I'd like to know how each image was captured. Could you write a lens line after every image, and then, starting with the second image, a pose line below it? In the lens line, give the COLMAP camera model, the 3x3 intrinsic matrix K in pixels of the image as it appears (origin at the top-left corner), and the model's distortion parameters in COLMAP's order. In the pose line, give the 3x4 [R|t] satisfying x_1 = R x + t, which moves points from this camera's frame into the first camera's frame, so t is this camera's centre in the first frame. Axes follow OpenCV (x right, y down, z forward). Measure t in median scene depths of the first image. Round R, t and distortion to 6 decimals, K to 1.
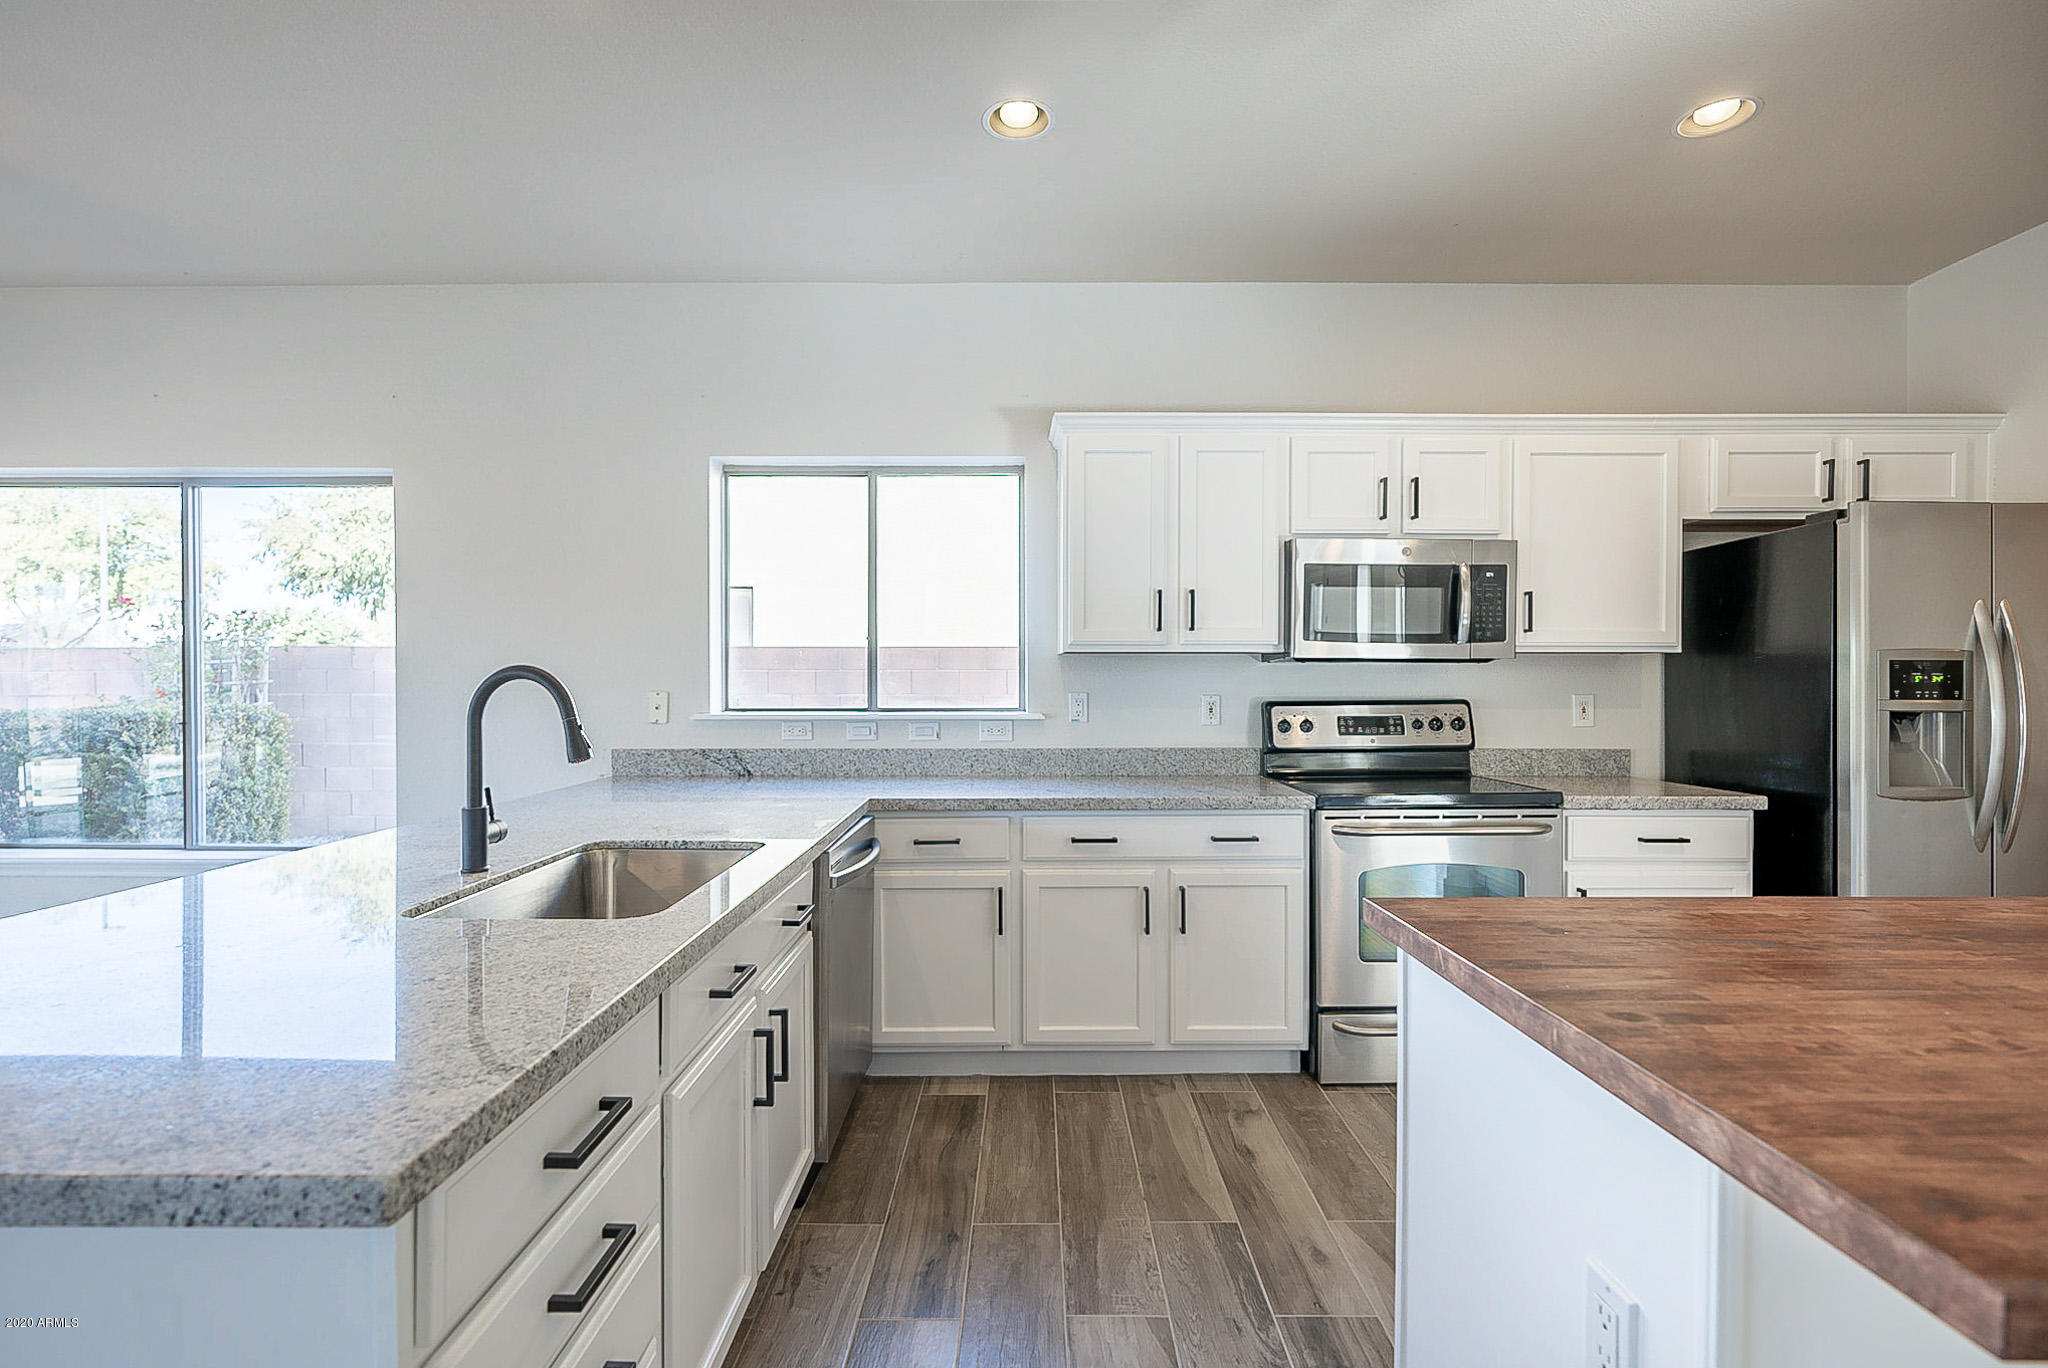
lens RADIAL K [[944.0, 0, 1017.0], [0, 944.0, 682.4], [0, 0, 1]] dist [-0.006033, 0.001261]
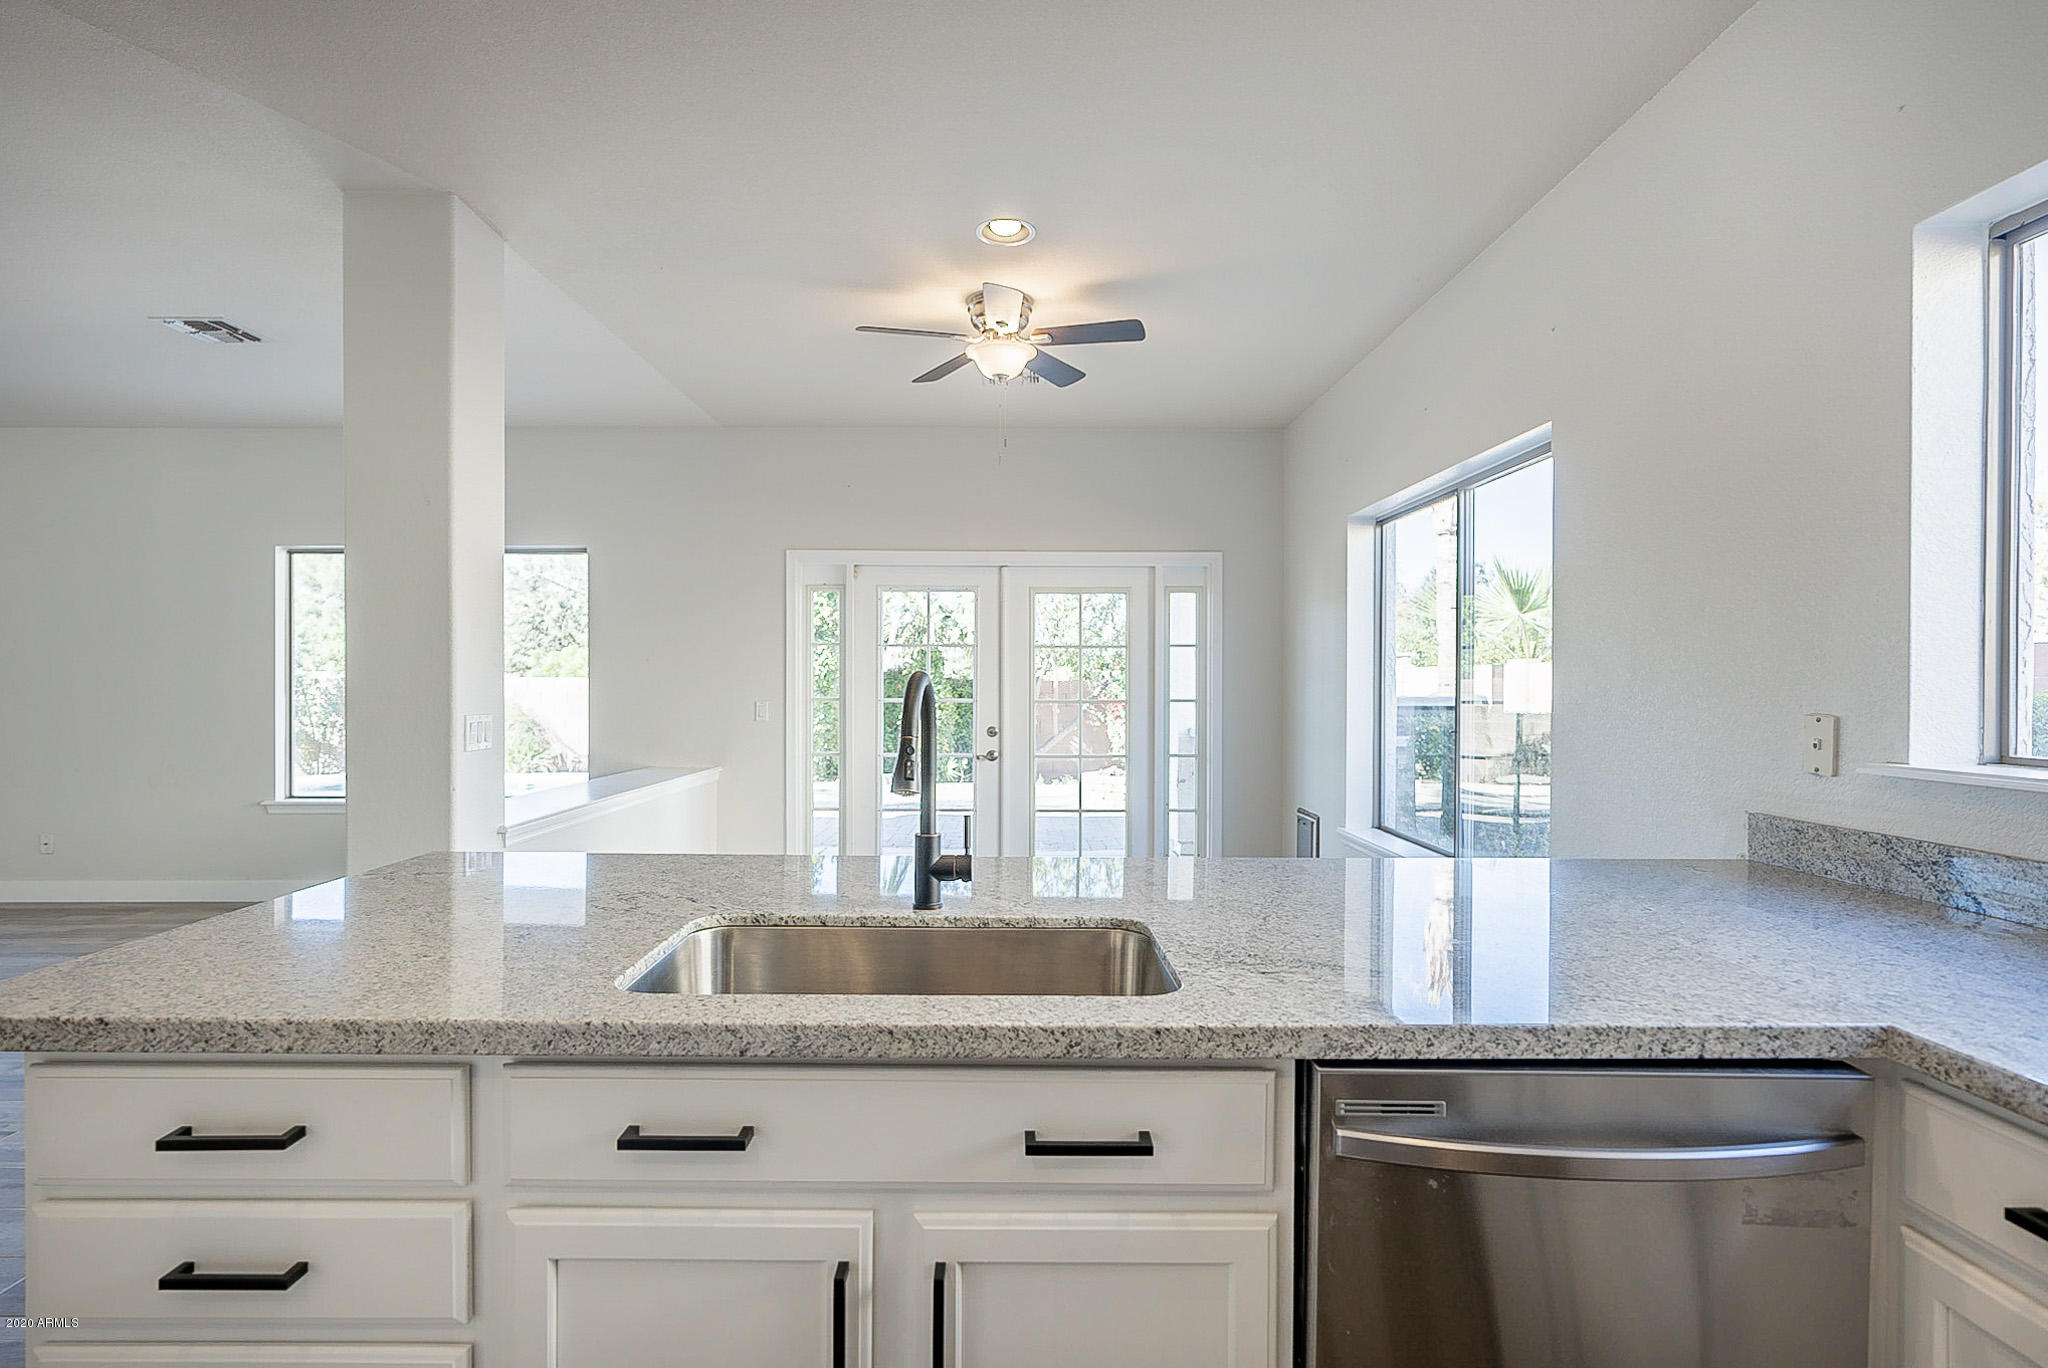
lens RADIAL K [[1021.9, 0, 1008.2], [0, 1021.9, 694.0], [0, 0, 1]] dist [0.001795, 0.000630]
pose [[0.024659, 0.010576, -0.999640, 0.188656], [-0.009272, 0.999903, 0.010350, -0.003643], [0.999653, 0.009014, 0.024754, 0.554482]]
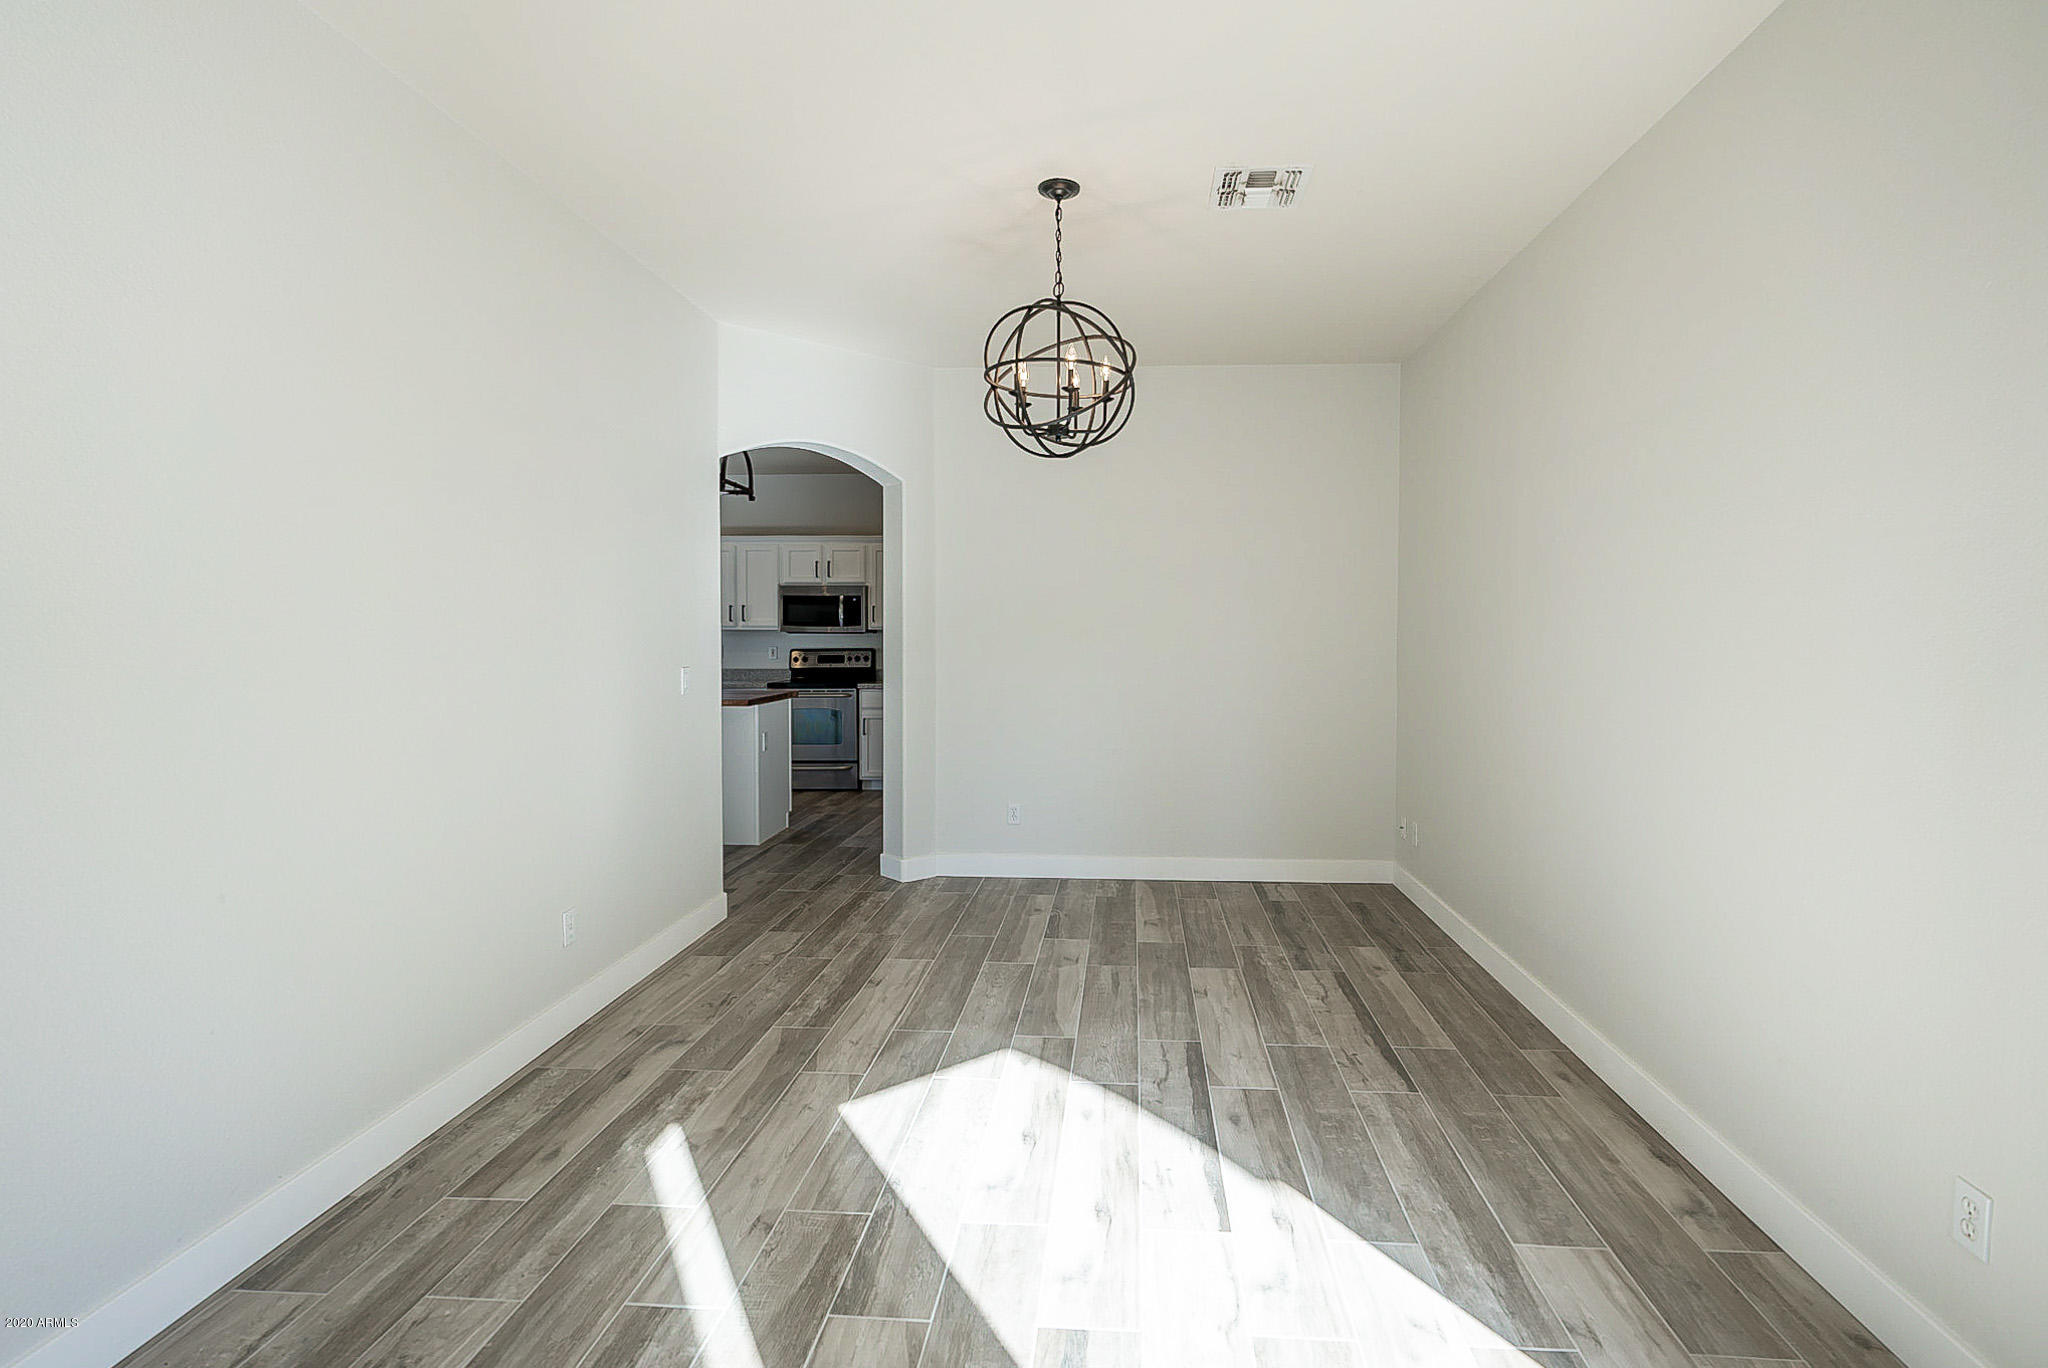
lens RADIAL K [[944.0, 0, 1043.1], [0, 944.0, 666.3], [0, 0, 1]] dist [-0.006033, 0.001261]
pose [[0.997847, 0.005098, -0.065387, 1.076887], [-0.002569, 0.999248, 0.038694, -0.031279], [0.065535, -0.038442, 0.997110, -1.376473]]
